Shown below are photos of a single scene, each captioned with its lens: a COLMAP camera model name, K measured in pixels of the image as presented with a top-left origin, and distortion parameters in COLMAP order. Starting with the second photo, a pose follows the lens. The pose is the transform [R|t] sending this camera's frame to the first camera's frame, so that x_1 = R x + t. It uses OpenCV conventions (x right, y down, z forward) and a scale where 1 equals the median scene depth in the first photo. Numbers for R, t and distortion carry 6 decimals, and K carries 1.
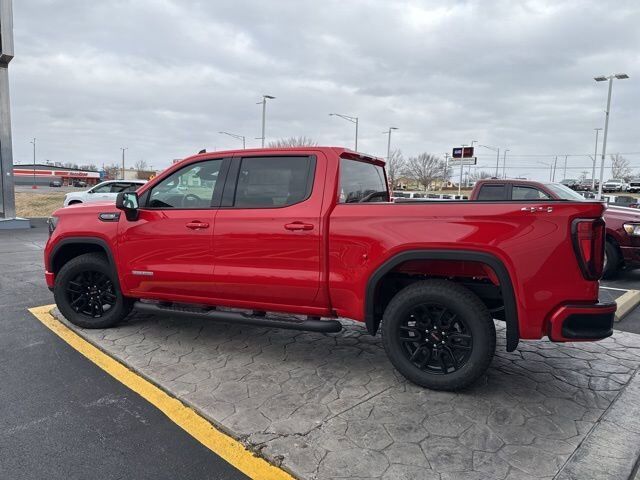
lens RADIAL K [[450.6, 0, 321.4], [0, 450.6, 234.0], [0, 0, 1]] dist [0.012962, -0.026150]
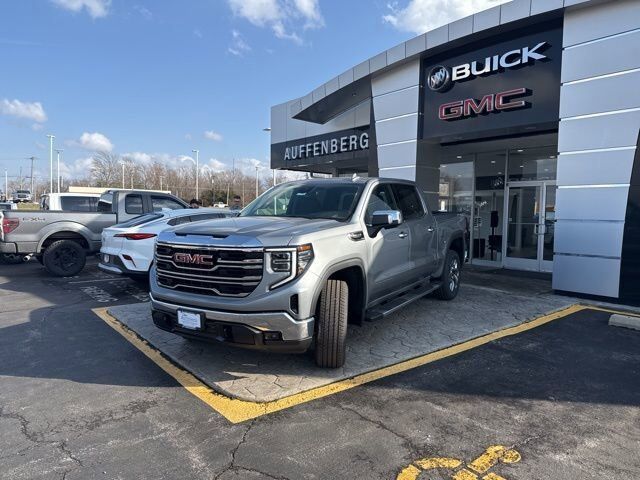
lens RADIAL K [[450.6, 0, 314.4], [0, 450.6, 238.3], [0, 0, 1]] dist [0.012962, -0.026150]
pose [[0.124088, -0.077262, 0.989259, -1.715425], [0.086491, 0.994012, 0.066785, -0.131071], [-0.988495, 0.077275, 0.130028, 1.184869]]
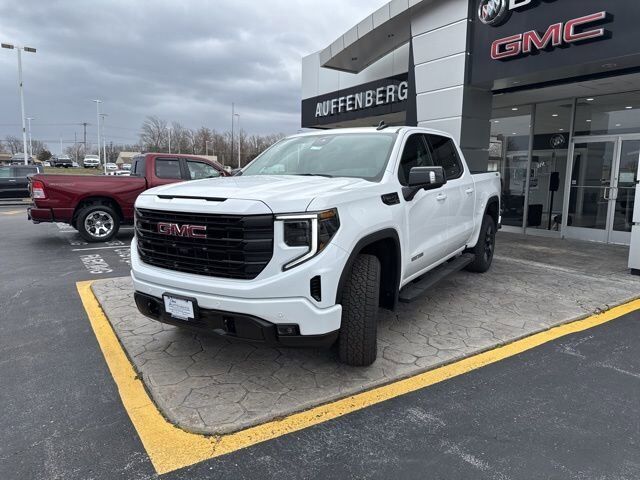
lens RADIAL K [[450.6, 0, 317.8], [0, 450.6, 237.9], [0, 0, 1]] dist [0.012962, -0.026150]
pose [[0.216177, -0.151092, 0.964592, -1.400891], [0.087806, 0.986959, 0.134917, -0.102203], [-0.972398, 0.055531, 0.226625, 1.126488]]
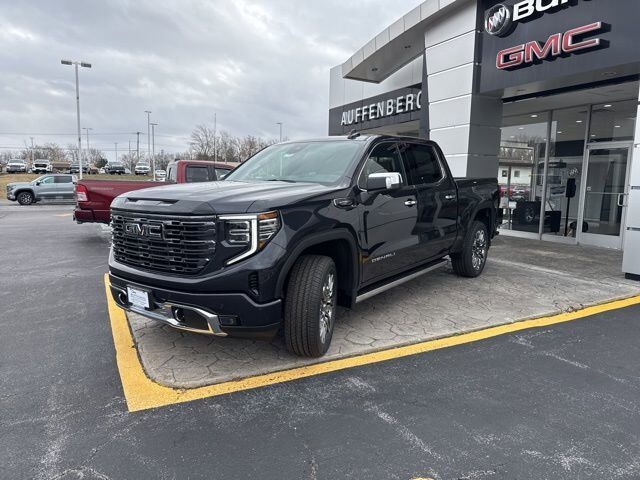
lens RADIAL K [[450.6, 0, 317.7], [0, 450.6, 240.4], [0, 0, 1]] dist [0.012962, -0.026150]
pose [[0.310708, -0.137536, 0.940502, -1.490477], [0.084892, 0.989537, 0.116661, -0.080599], [-0.946707, 0.043594, 0.319133, 0.939647]]
